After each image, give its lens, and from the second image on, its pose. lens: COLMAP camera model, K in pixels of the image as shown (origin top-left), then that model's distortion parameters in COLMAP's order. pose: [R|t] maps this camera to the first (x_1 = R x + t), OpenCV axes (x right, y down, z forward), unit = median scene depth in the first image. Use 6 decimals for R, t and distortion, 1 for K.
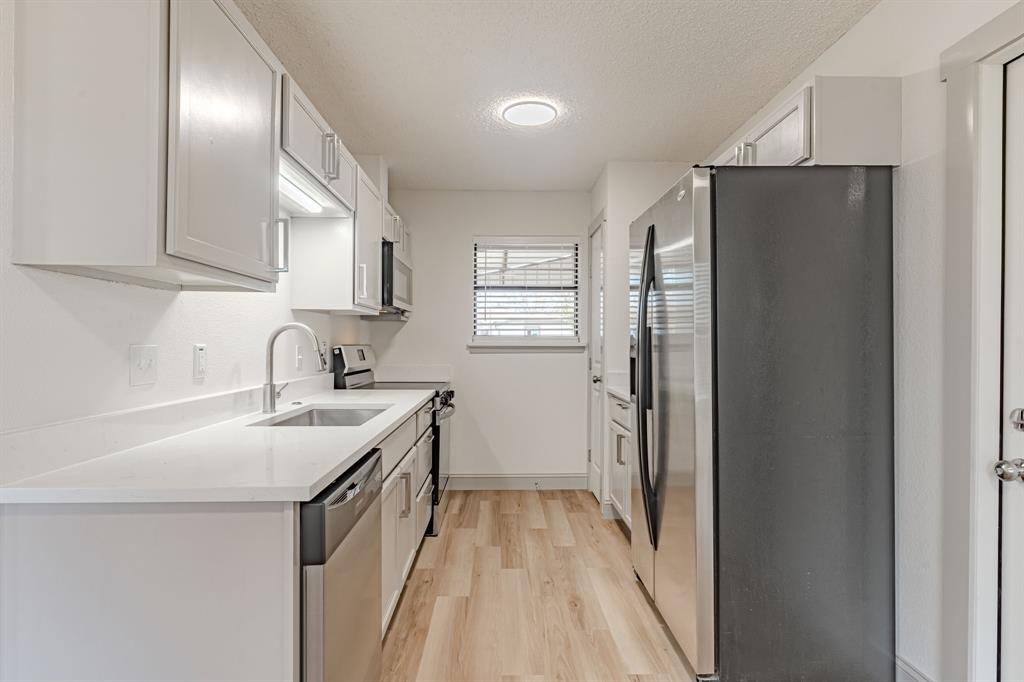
lens RADIAL K [[529.2, 0, 512.2], [0, 529.2, 345.1], [0, 0, 1]] dist [-0.004104, 0.000390]
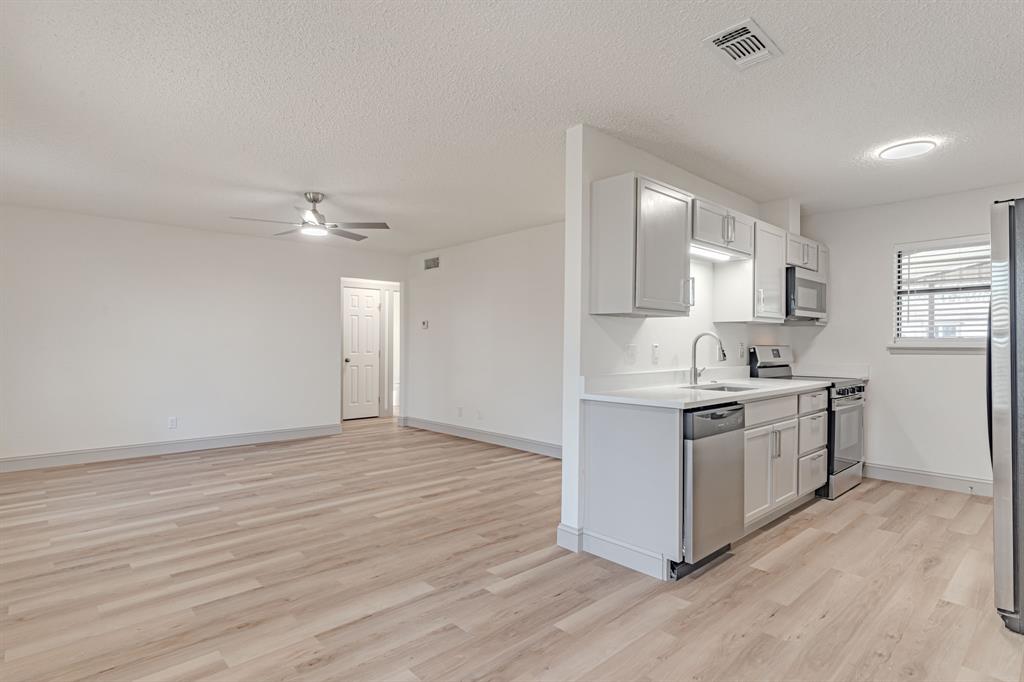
lens RADIAL K [[529.0, 0, 513.4], [0, 529.0, 344.2], [0, 0, 1]] dist [-0.003196, 0.000465]
pose [[0.658362, 0.000306, -0.752701, 0.297975], [-0.005191, 0.999978, -0.004134, 0.005301], [0.752684, 0.006629, 0.658349, -0.379829]]
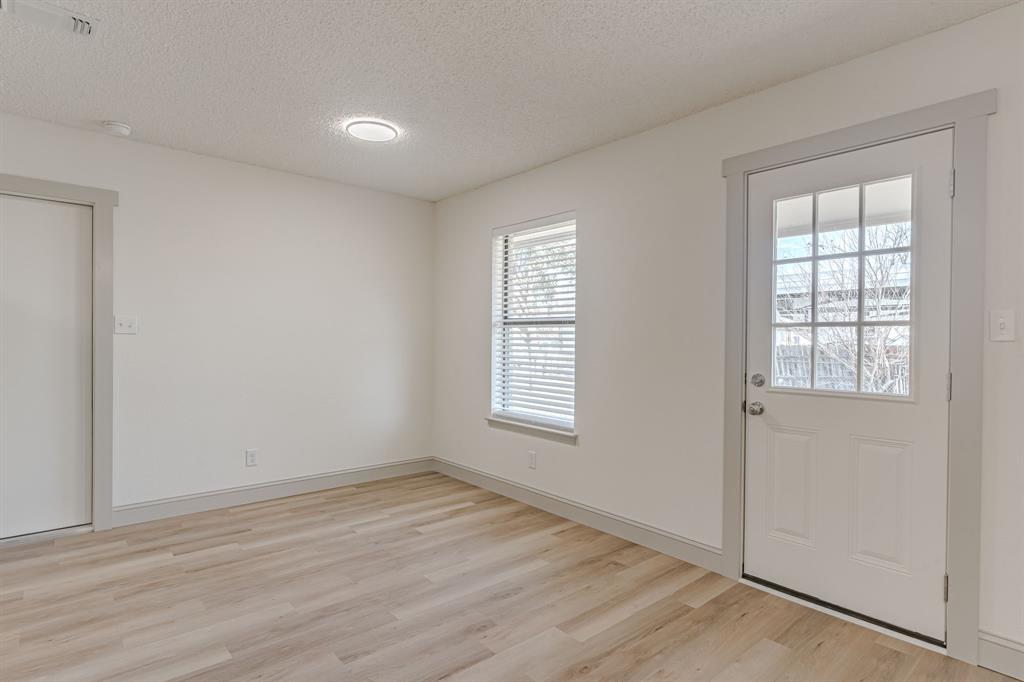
lens RADIAL K [[533.1, 0, 511.7], [0, 533.1, 343.7], [0, 0, 1]] dist [-0.002919, -0.000220]
pose [[-0.634360, -0.016874, 0.772853, -0.853316], [-0.008402, 0.999853, 0.014934, -0.005097], [-0.772992, 0.002980, -0.634409, 0.251738]]
